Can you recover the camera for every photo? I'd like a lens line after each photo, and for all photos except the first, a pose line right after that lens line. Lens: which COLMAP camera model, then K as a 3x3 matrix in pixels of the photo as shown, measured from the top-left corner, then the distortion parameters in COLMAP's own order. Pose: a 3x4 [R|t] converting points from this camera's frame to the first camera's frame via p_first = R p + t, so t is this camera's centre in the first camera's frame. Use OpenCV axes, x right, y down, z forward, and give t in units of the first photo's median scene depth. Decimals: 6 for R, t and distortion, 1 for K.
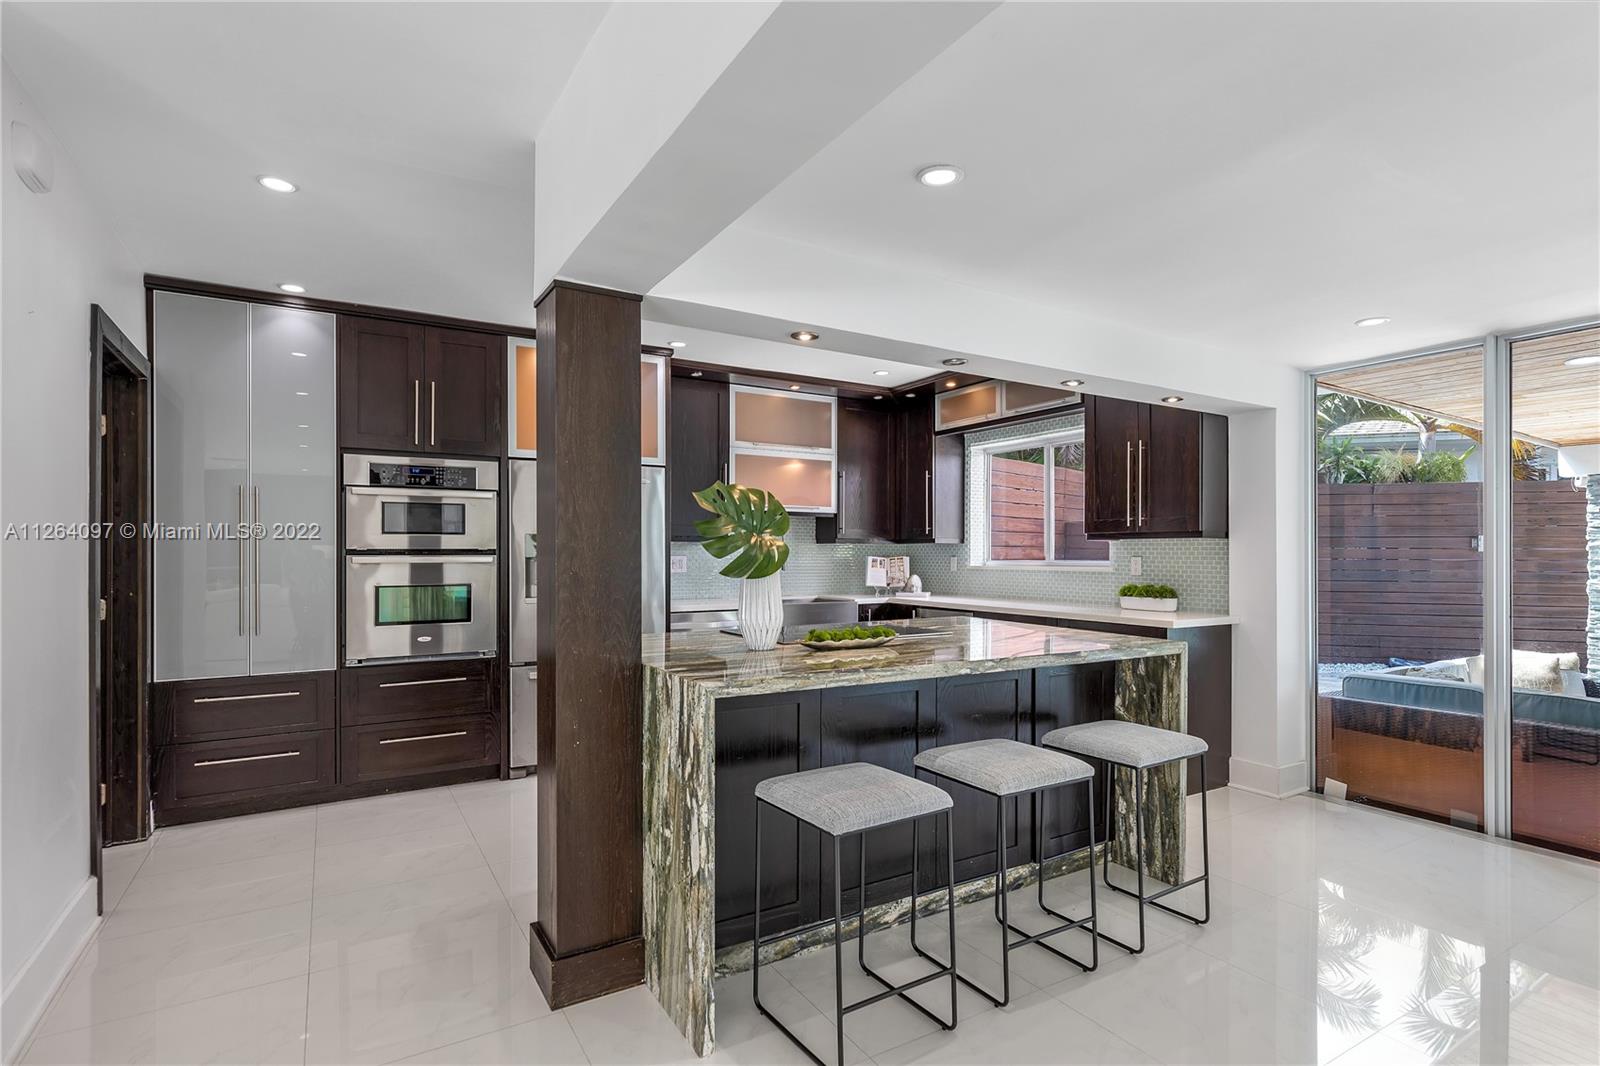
lens RADIAL K [[793.4, 0, 800.0], [0, 793.4, 533.0], [0, 0, 1]] dist [0.027175, 0.000008]
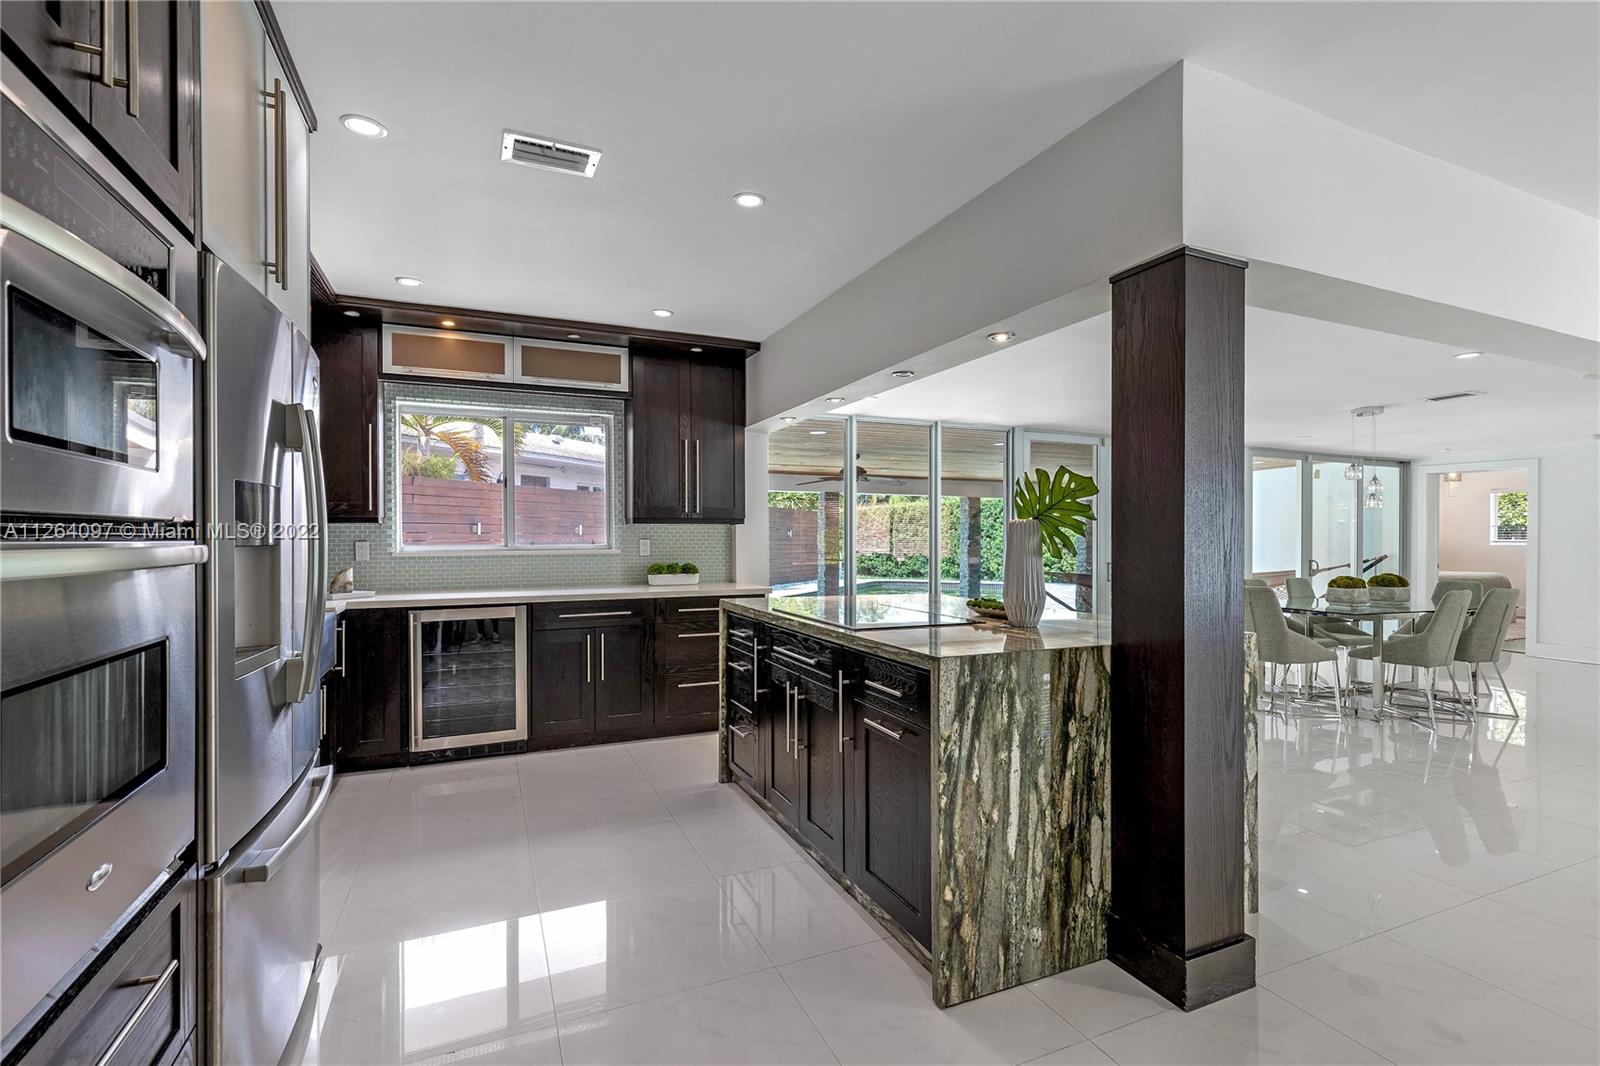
lens RADIAL K [[723.0, 0, 800.0], [0, 723.0, 533.0], [0, 0, 1]] dist [0.001549, 0.000154]
pose [[0.130620, -0.000313, 0.991433, -0.490905], [-0.023237, 0.999724, 0.003377, 0.010969], [-0.991160, -0.023479, 0.130576, 0.568129]]
